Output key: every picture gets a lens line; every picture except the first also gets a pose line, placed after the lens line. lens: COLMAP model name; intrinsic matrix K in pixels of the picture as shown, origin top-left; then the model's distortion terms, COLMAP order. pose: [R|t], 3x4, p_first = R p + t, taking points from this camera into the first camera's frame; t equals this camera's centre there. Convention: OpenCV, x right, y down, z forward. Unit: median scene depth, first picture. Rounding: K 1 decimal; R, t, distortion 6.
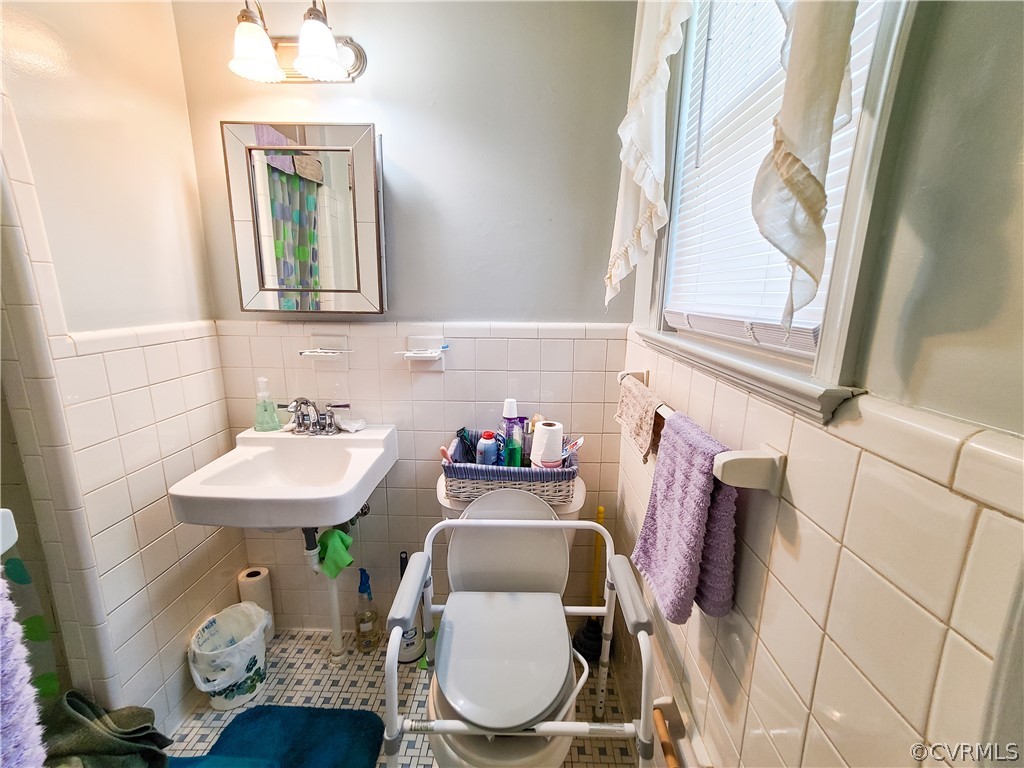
lens RADIAL K [[420.7, 0, 515.3], [0, 420.7, 380.0], [0, 0, 1]] dist [-0.021766, 0.013012]
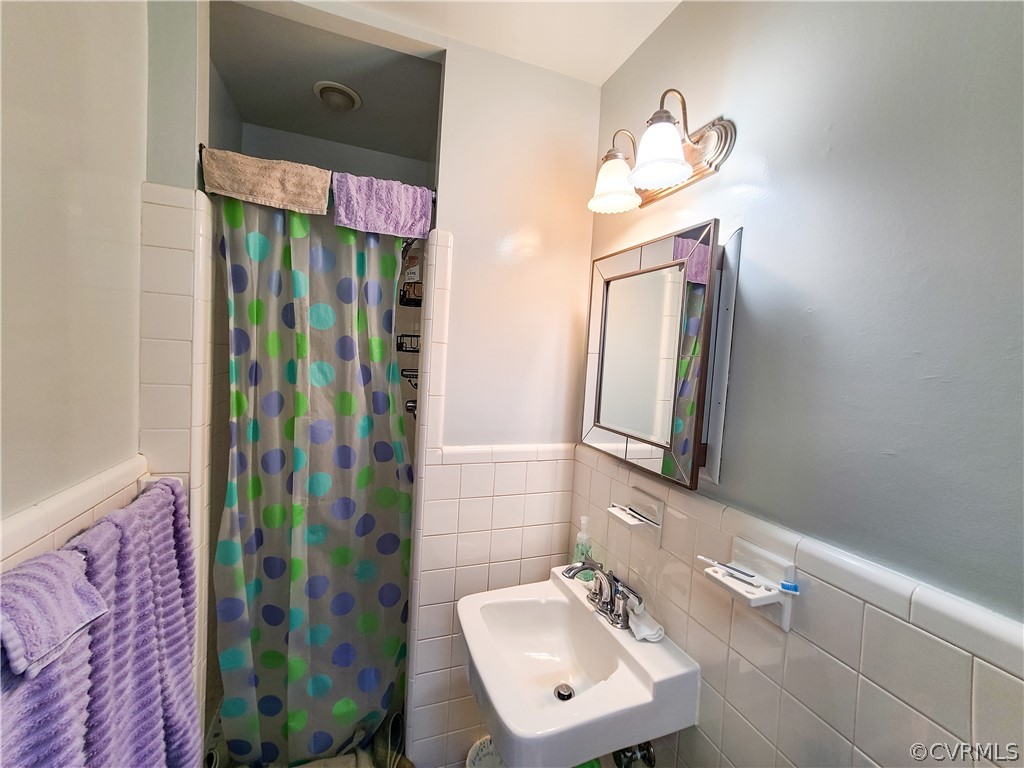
lens RADIAL K [[420.7, 0, 515.3], [0, 420.7, 380.0], [0, 0, 1]] dist [-0.021766, 0.013012]
pose [[0.381227, 0.055206, -0.922832, 0.170488], [-0.244991, 0.968559, -0.043266, -0.233426], [0.891429, 0.242580, 0.382766, 0.479977]]
